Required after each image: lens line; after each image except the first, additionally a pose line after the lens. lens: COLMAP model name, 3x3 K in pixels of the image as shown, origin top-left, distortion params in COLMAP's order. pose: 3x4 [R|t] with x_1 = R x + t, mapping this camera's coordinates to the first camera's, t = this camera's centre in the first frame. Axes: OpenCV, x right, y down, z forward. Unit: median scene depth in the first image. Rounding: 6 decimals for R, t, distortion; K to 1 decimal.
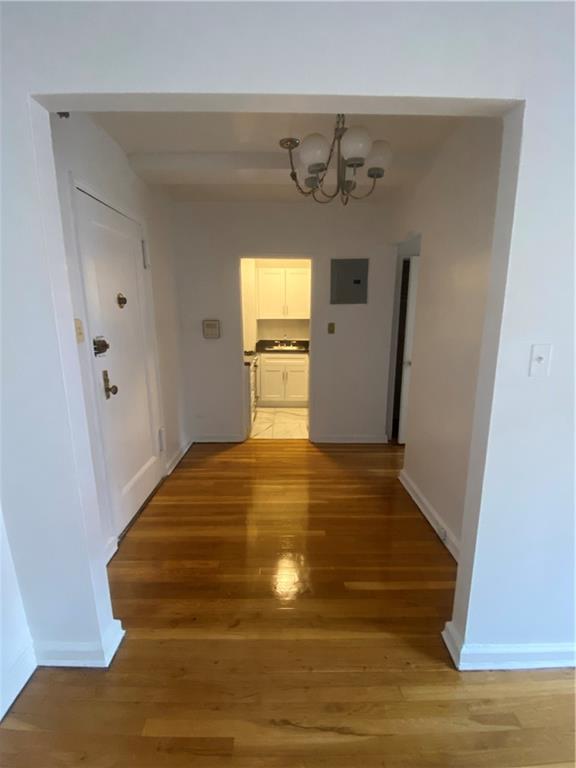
lens RADIAL K [[338.4, 0, 289.2], [0, 338.4, 382.9], [0, 0, 1]] dist [-0.000144, 0.000009]
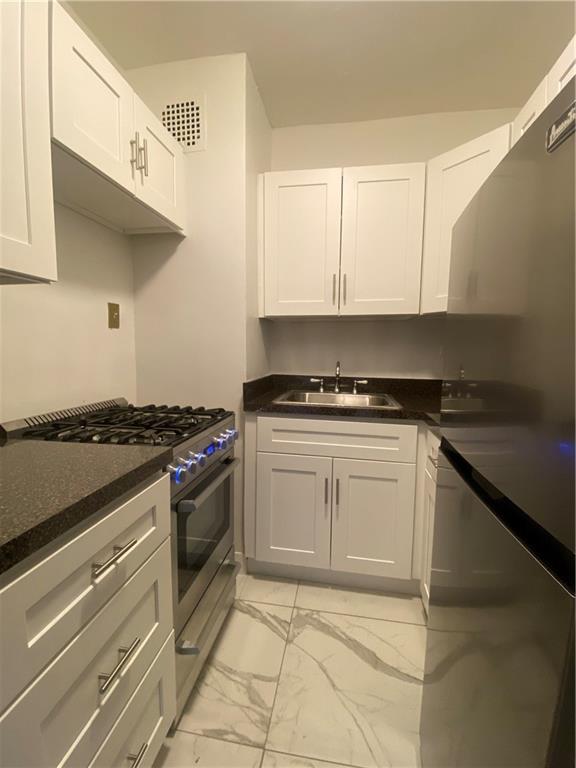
lens RADIAL K [[338.4, 0, 289.6], [0, 338.4, 382.3], [0, 0, 1]] dist [-0.000144, 0.000009]
pose [[0.983845, 0.022805, -0.177563, 0.002082], [-0.041811, 0.993693, -0.104044, -0.084804], [0.174070, 0.109788, 0.978594, 0.669666]]
